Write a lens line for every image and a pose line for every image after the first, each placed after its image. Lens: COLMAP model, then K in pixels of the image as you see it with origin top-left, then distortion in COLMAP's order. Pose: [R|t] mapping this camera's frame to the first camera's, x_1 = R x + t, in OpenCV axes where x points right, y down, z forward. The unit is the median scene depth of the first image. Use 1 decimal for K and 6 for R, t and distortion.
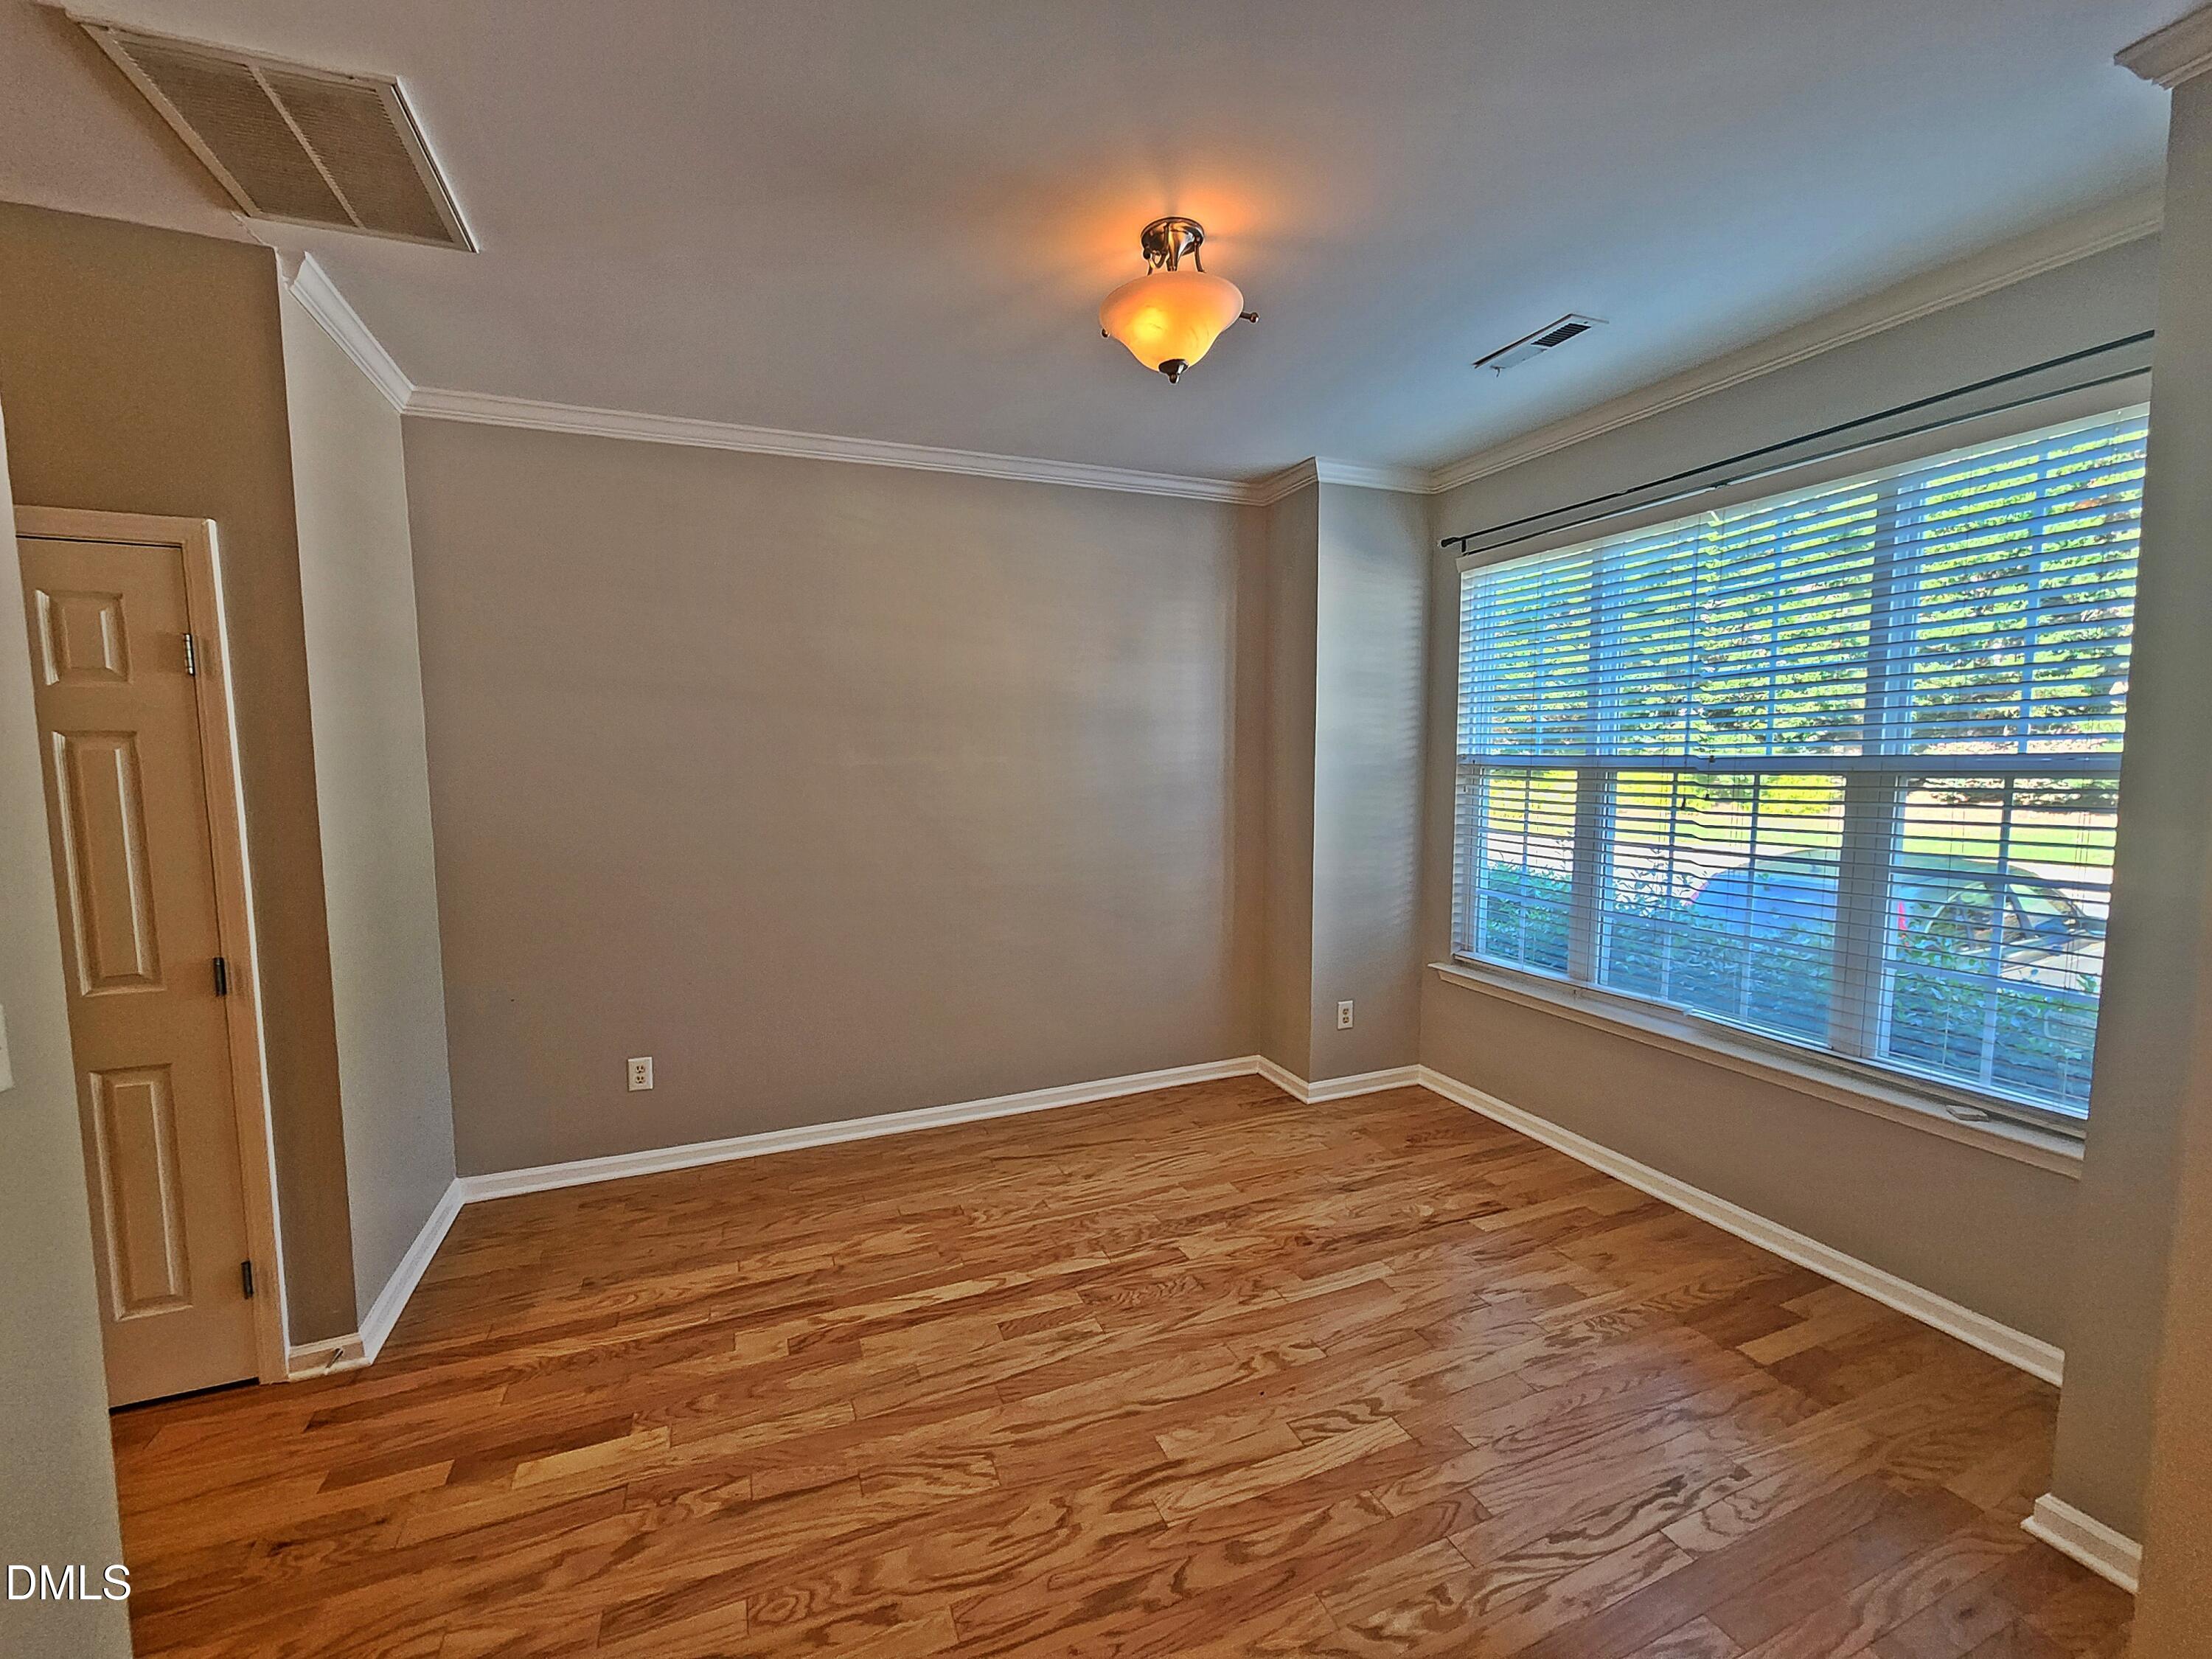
lens RADIAL K [[903.2, 0, 1081.4], [0, 903.2, 833.3], [0, 0, 1]] dist [0.002482, 0.000282]
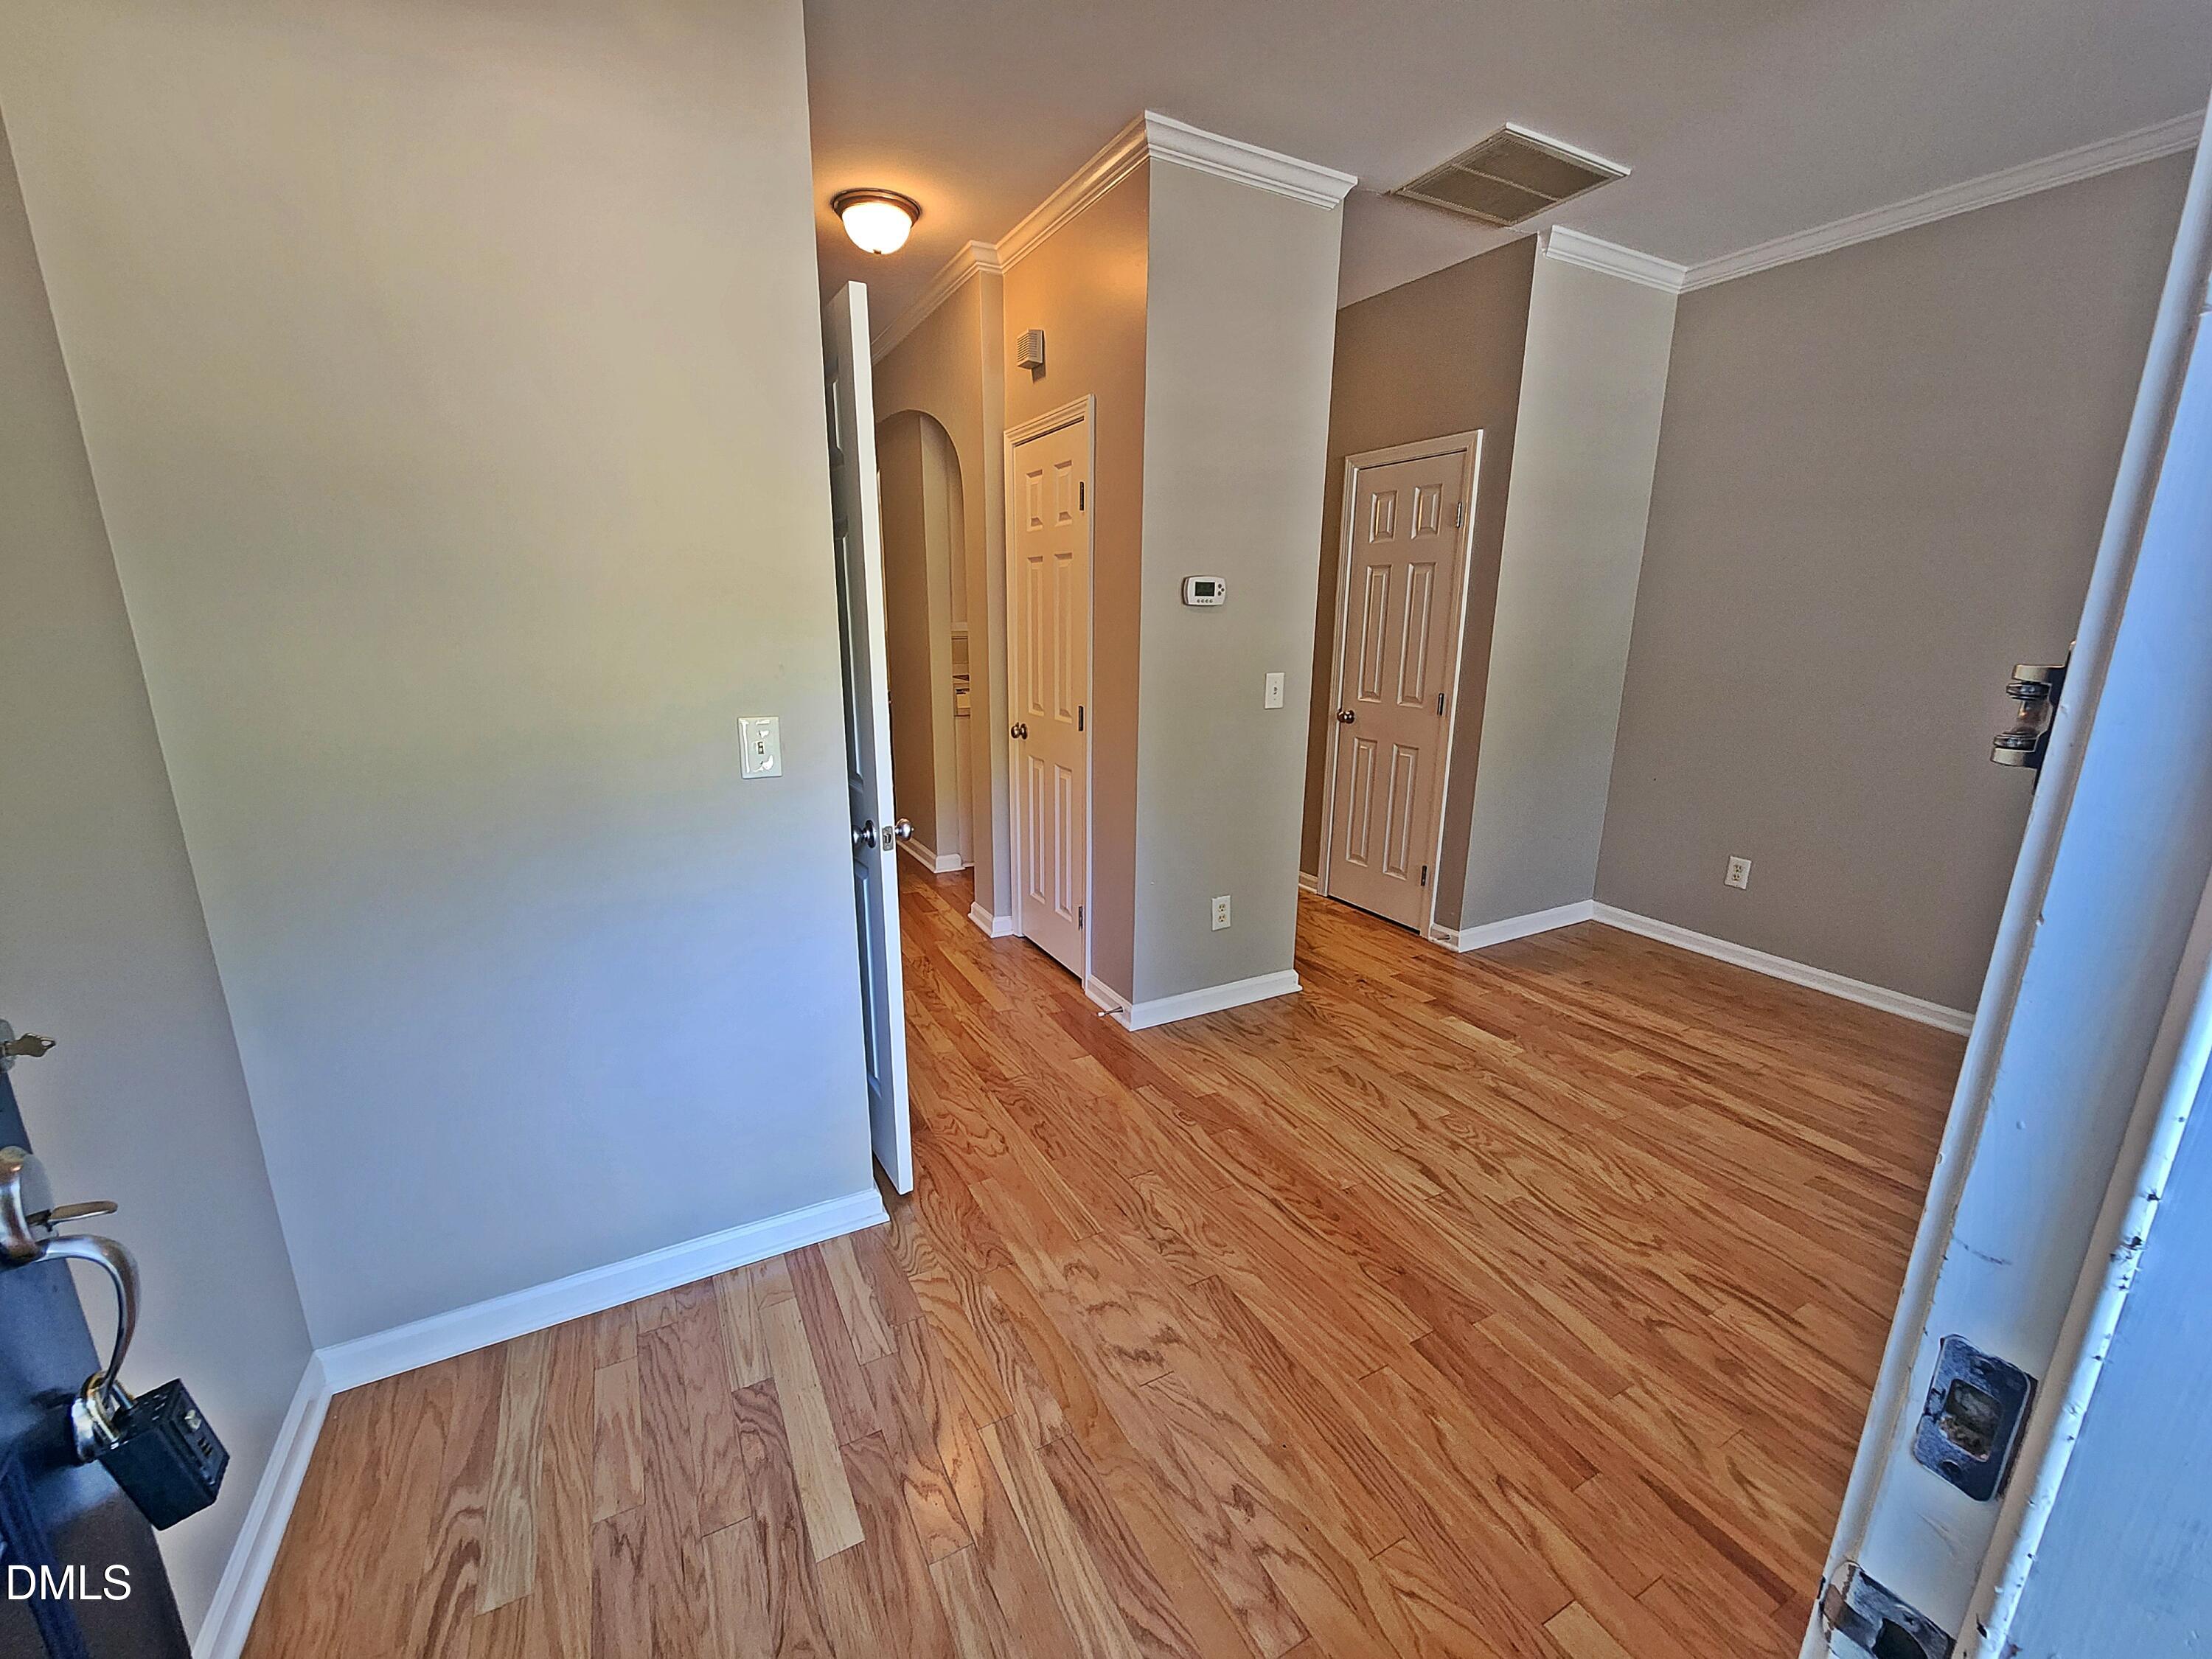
lens RADIAL K [[903.2, 0, 1081.4], [0, 903.2, 833.3], [0, 0, 1]] dist [0.002482, 0.000282]
pose [[0.094912, 0.245566, -0.964722, 0.744531], [-0.090004, 0.967245, 0.237353, 0.045681], [0.991409, 0.064301, 0.113905, 0.116203]]
